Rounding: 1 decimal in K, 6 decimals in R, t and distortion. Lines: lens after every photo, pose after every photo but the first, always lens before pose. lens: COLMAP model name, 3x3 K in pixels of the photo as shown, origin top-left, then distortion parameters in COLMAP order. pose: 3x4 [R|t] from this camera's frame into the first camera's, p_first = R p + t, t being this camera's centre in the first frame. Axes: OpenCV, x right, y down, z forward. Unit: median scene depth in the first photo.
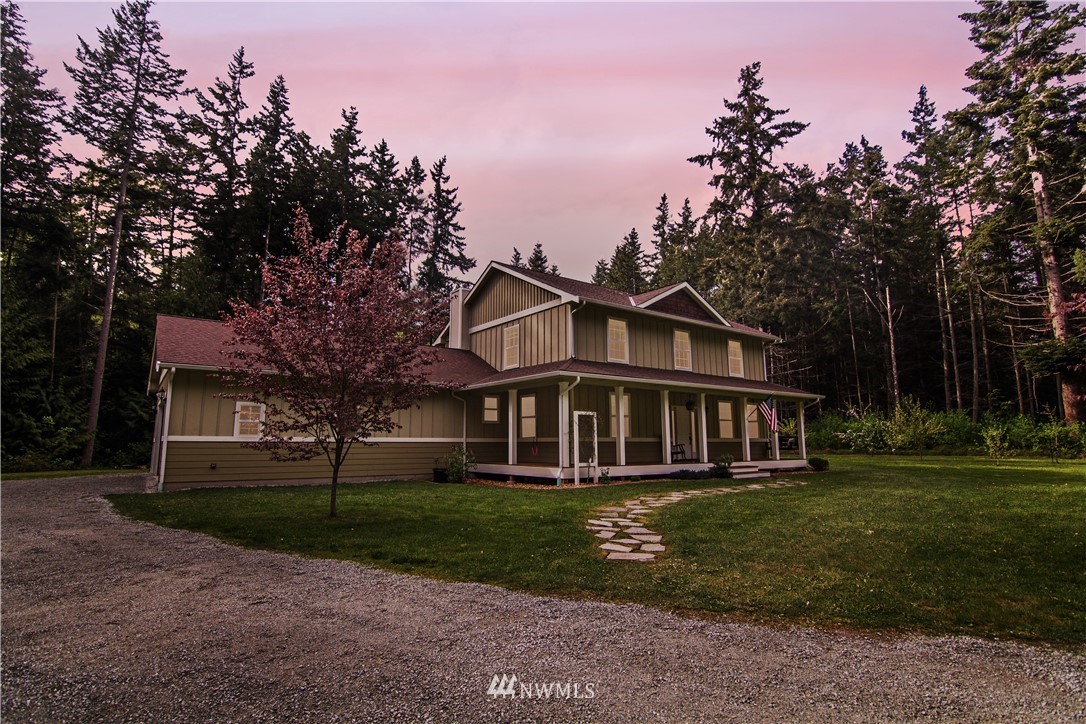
lens RADIAL K [[546.6, 0, 543.0], [0, 546.6, 362.0], [0, 0, 1]] dist [-0.015675, -0.000166]
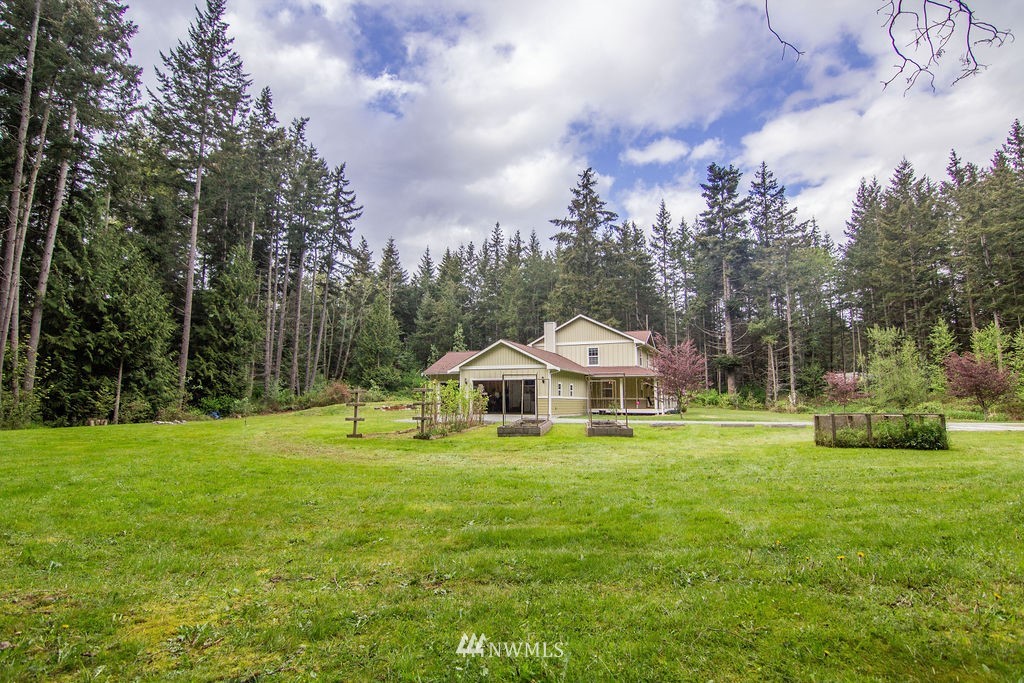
lens RADIAL K [[515.4, 0, 512.0], [0, 515.4, 341.5], [0, 0, 1]] dist [-0.015675, -0.000166]
pose [[0.870421, 0.060304, 0.488601, -0.506803], [-0.077731, 0.996855, 0.015442, -0.039640], [-0.486133, -0.051421, 0.872371, -0.241164]]
